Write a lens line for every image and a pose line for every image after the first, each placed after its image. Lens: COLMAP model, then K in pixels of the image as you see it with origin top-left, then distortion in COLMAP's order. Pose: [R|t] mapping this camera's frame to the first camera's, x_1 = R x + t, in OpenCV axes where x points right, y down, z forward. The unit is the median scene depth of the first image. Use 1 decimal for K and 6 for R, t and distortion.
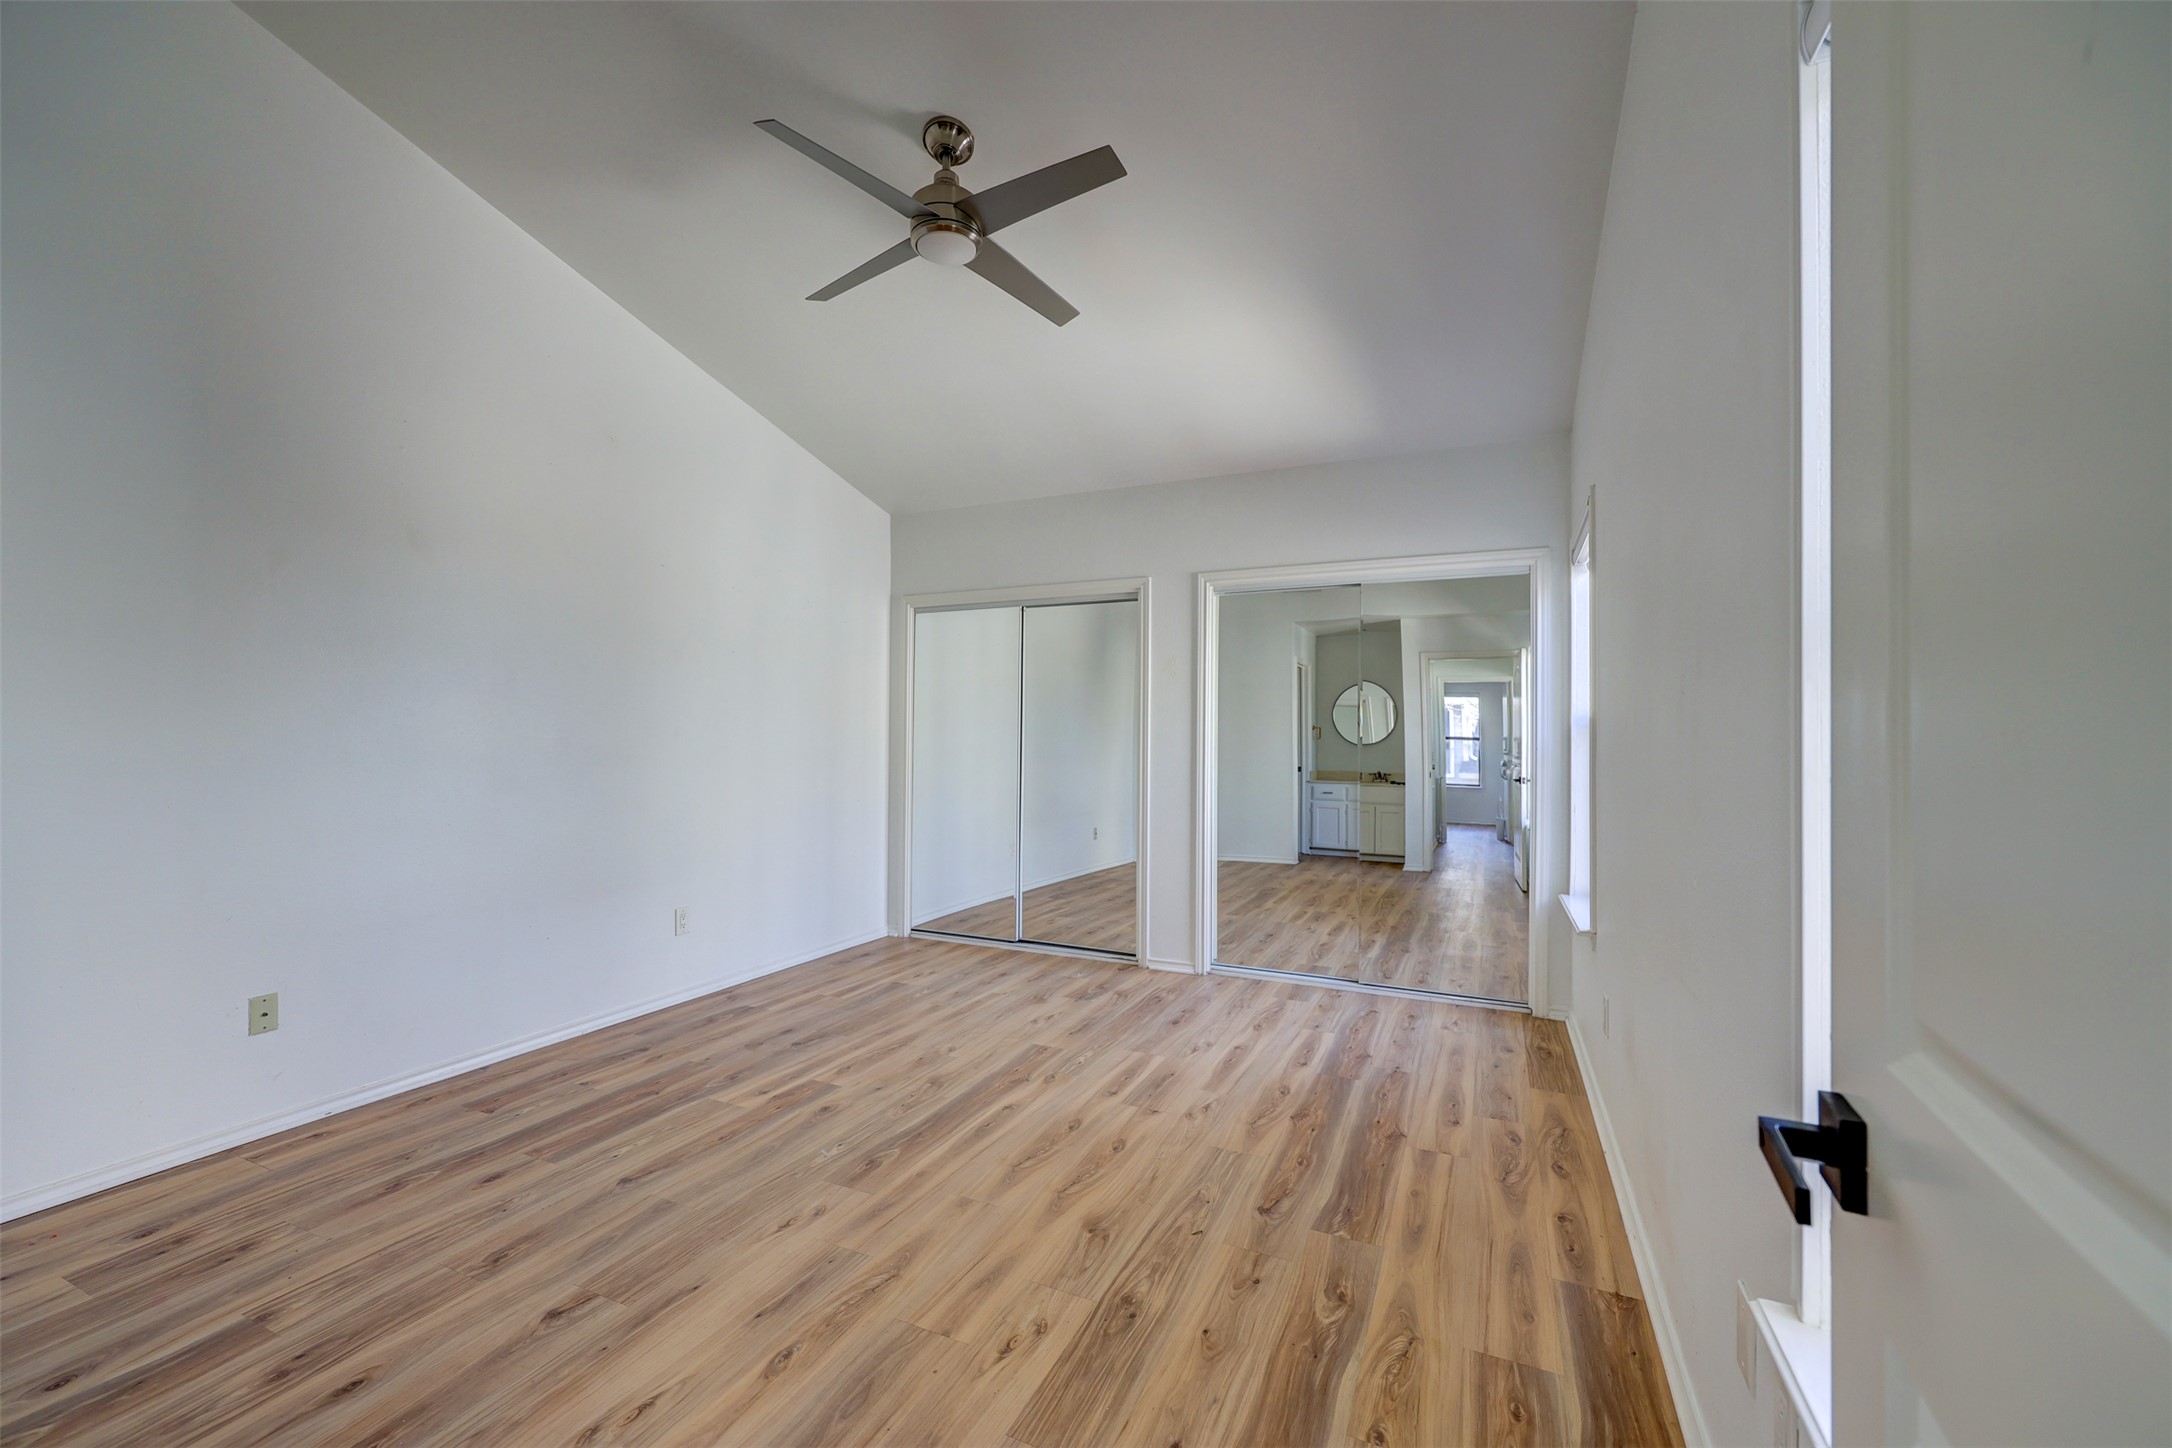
lens RADIAL K [[870.9, 0, 1086.1], [0, 870.9, 734.9], [0, 0, 1]] dist [0.000838, -0.000700]
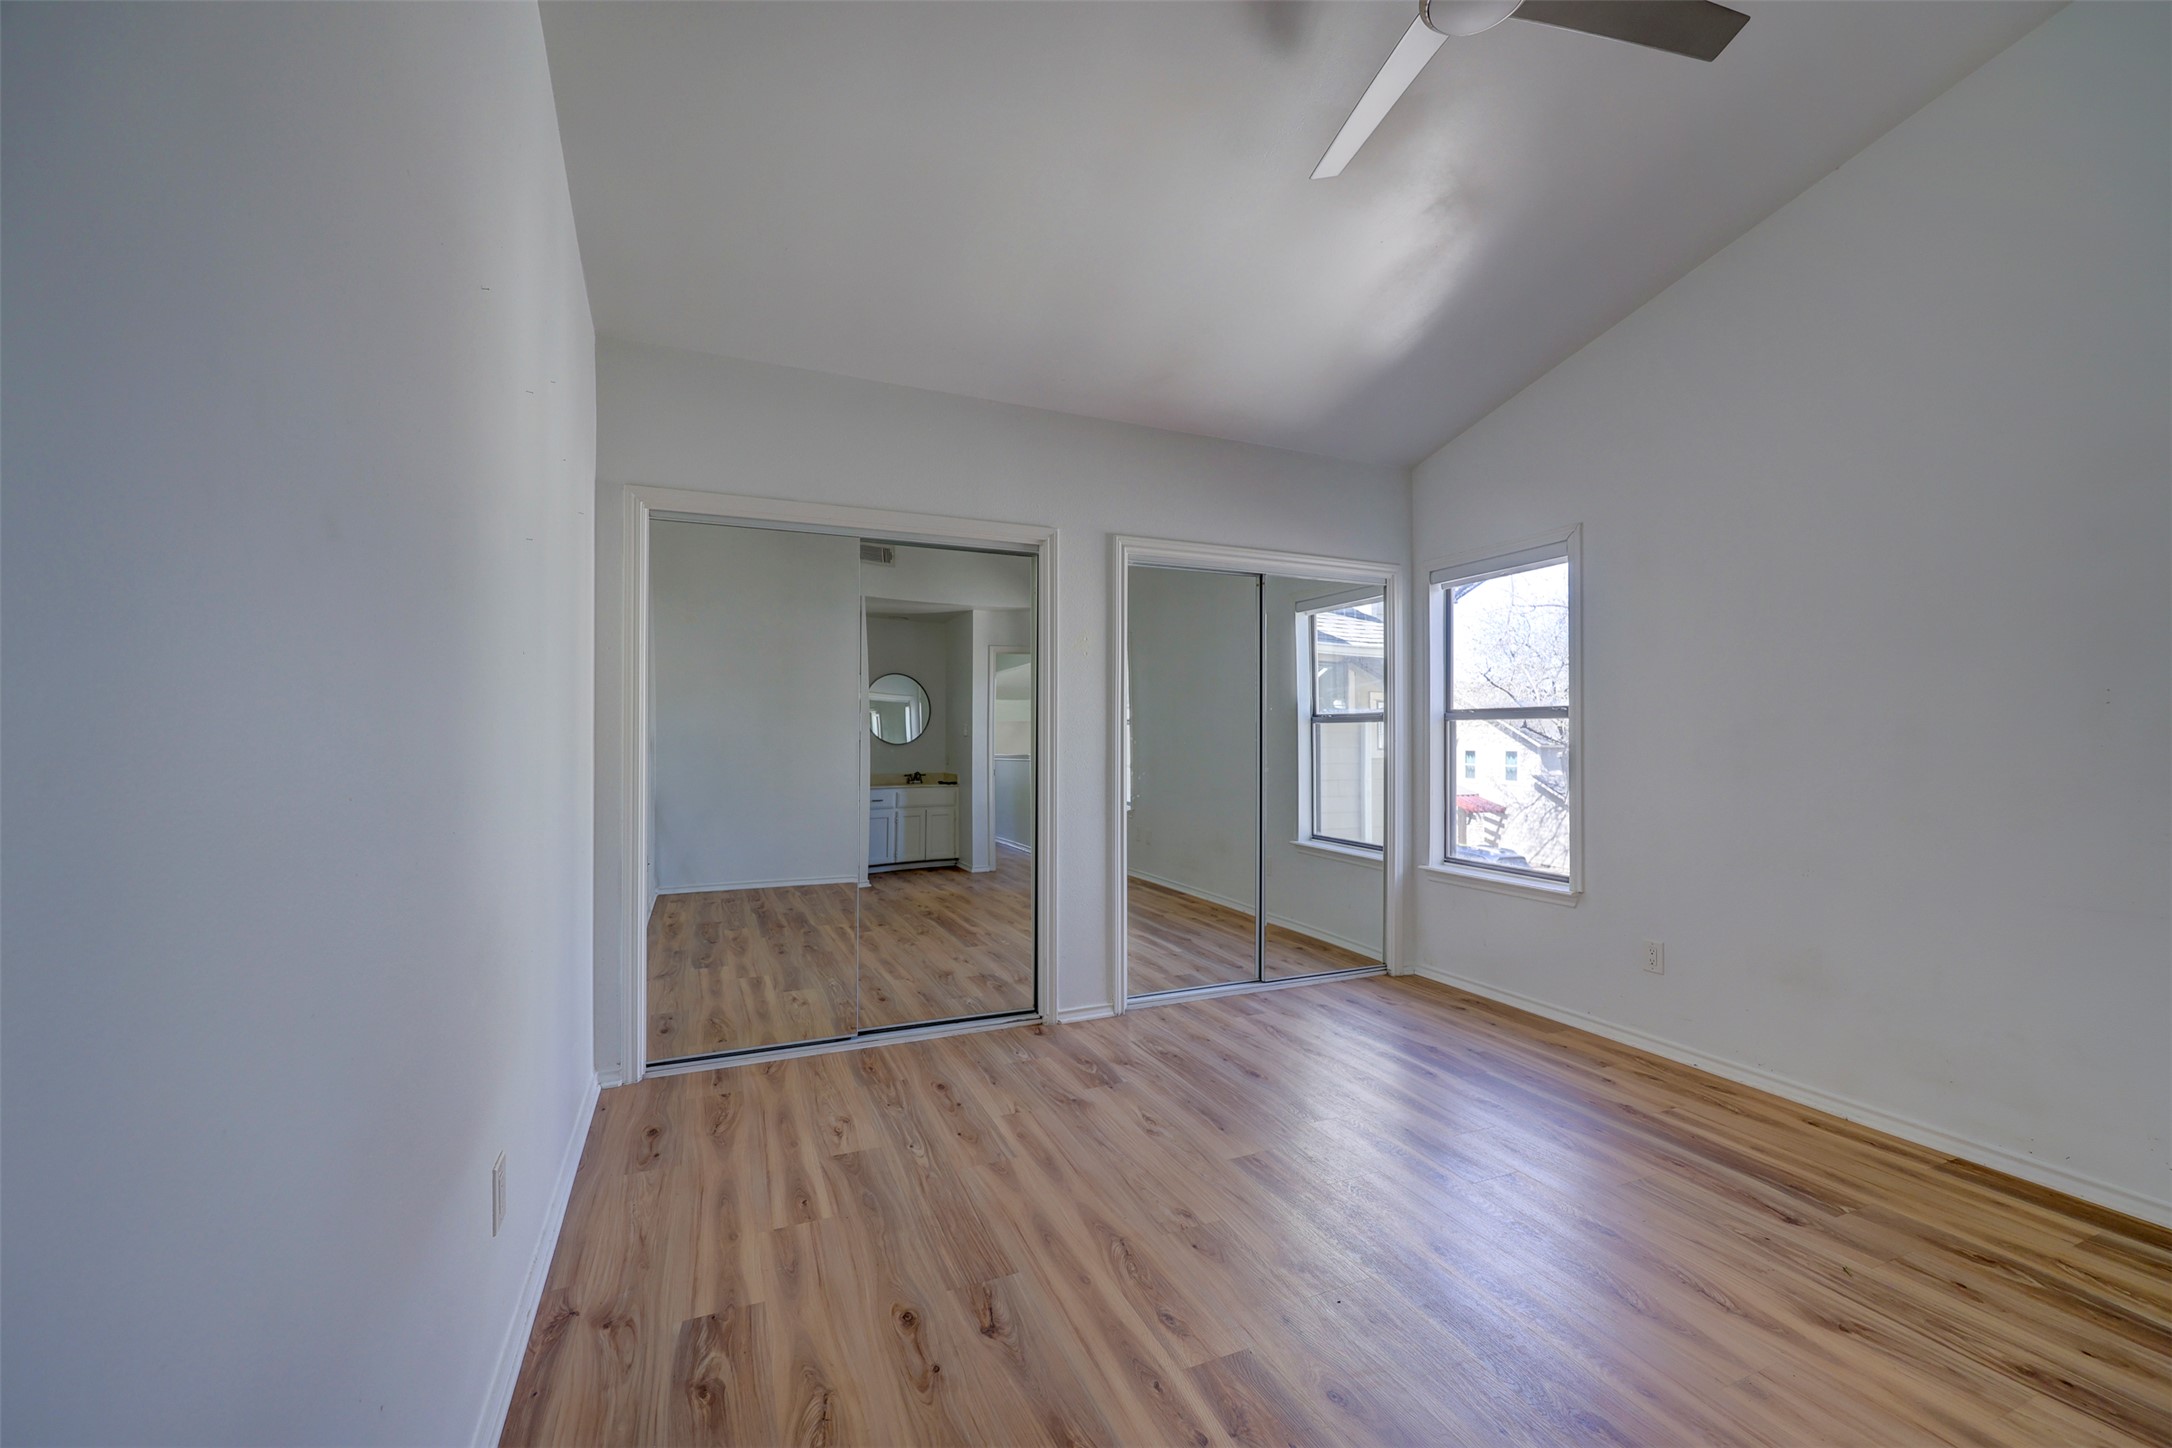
lens RADIAL K [[870.9, 0, 1086.1], [0, 870.9, 719.2], [0, 0, 1]] dist [0.000838, -0.000700]
pose [[0.668107, 0.006893, 0.744033, -0.578261], [0.003194, 0.999921, -0.012131, 0.002306], [-0.744058, 0.010481, 0.668033, 0.523295]]
